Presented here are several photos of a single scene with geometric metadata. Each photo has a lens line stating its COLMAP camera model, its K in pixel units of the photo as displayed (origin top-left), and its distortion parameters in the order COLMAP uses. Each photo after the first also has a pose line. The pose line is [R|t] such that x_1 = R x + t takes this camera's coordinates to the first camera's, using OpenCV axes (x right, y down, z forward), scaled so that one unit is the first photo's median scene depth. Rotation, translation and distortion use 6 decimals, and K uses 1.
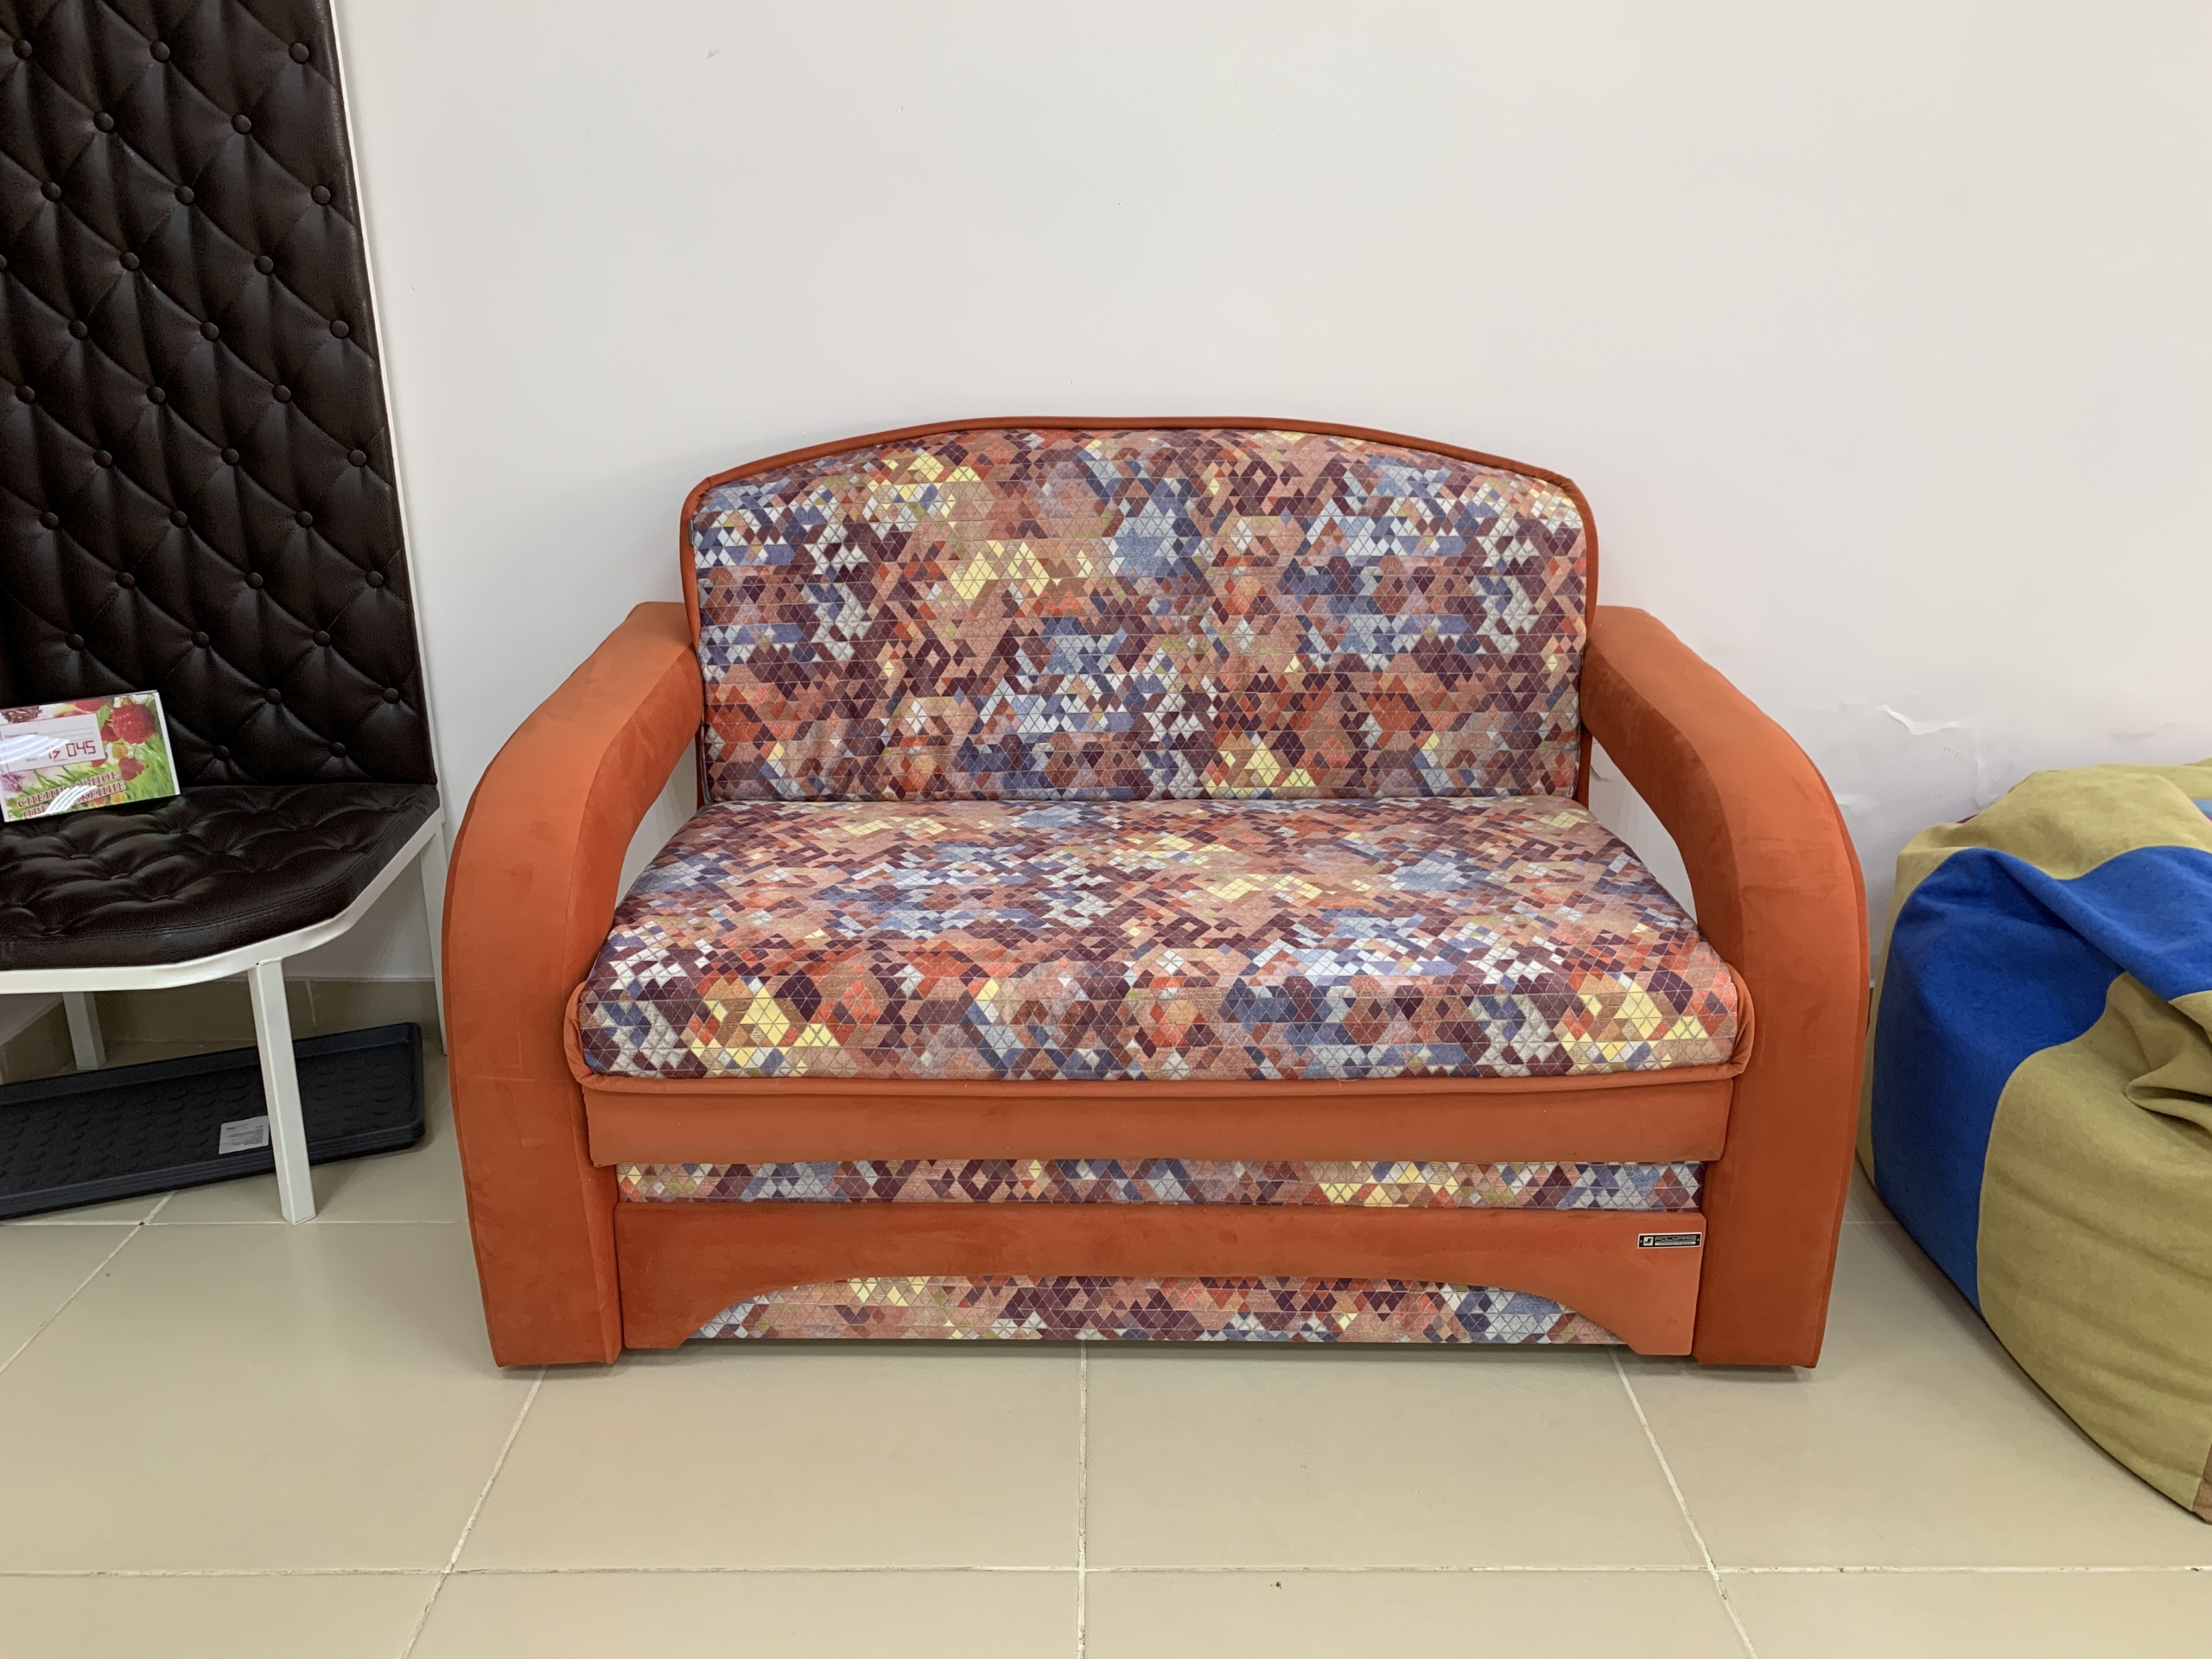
lens RADIAL K [[1684.0, 0, 1106.0], [0, 1684.0, 829.5], [0, 0, 1]] dist [0.126053, -0.225226]
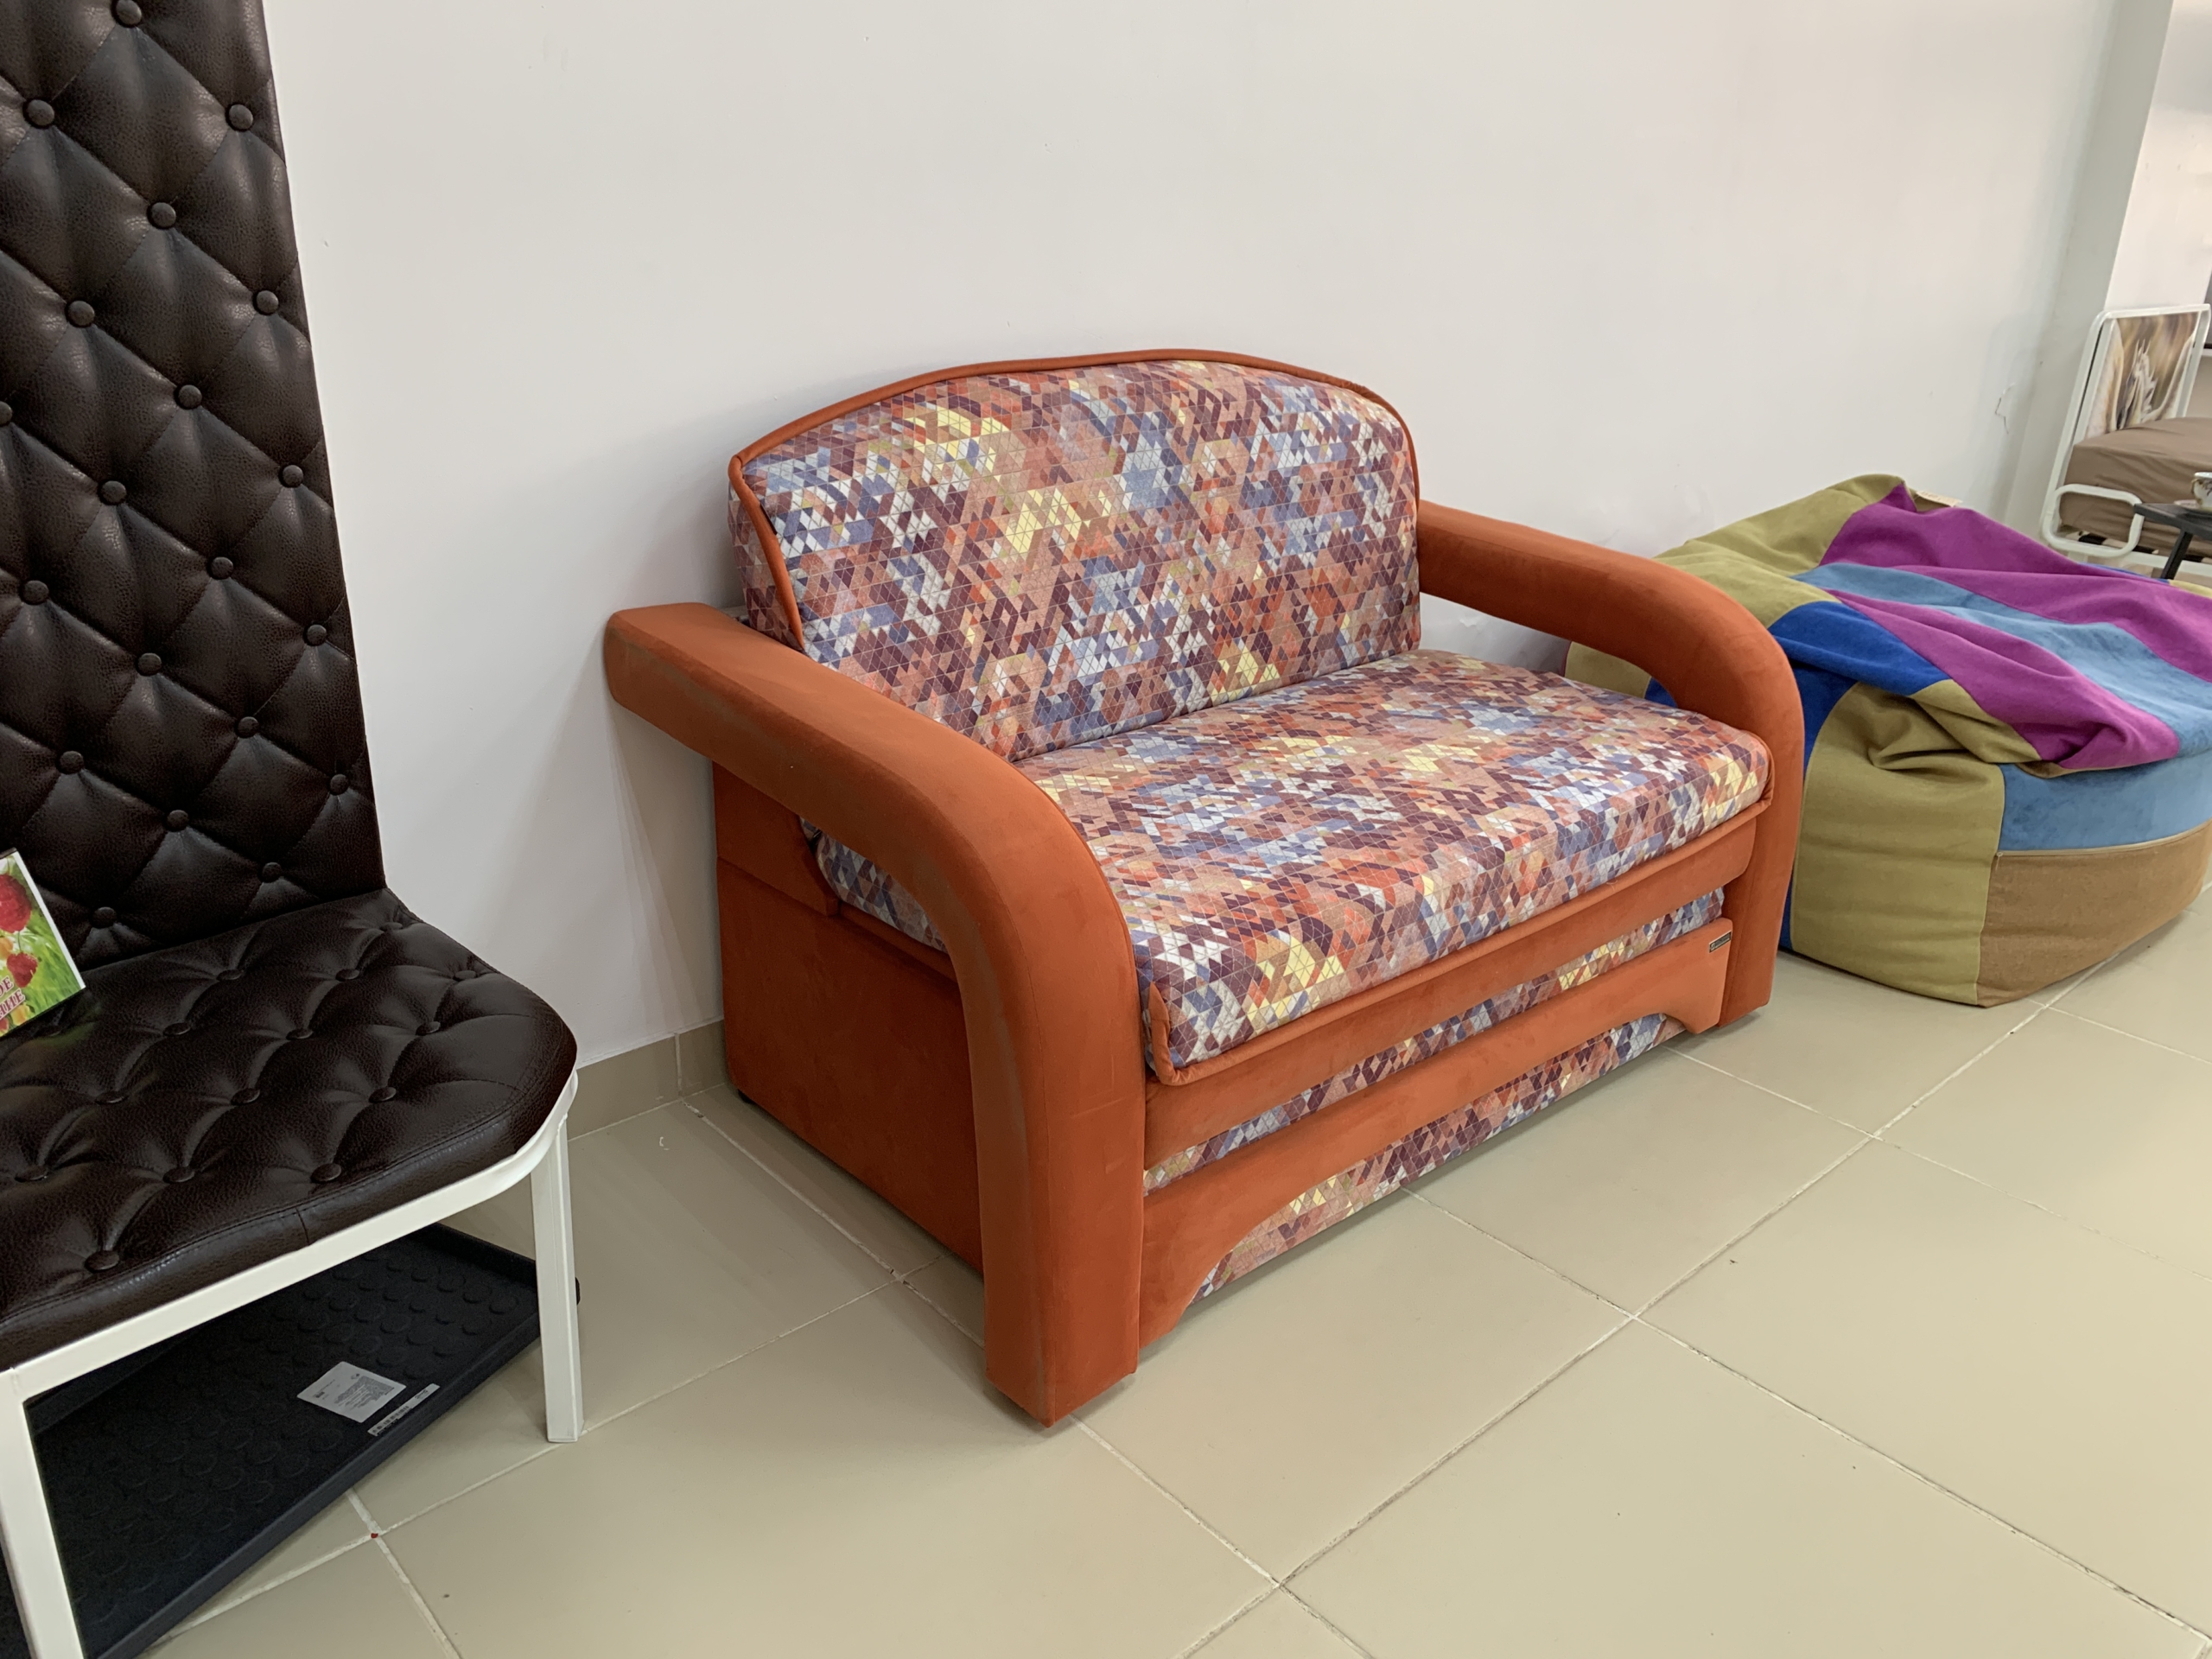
lens RADIAL K [[1684.0, 0, 1106.0], [0, 1684.0, 829.5], [0, 0, 1]] dist [0.126053, -0.225226]
pose [[0.745961, -0.235251, 0.623056, -0.699496], [0.199983, 0.971484, 0.127377, -0.095191], [-0.635255, 0.029582, 0.771736, 0.211814]]
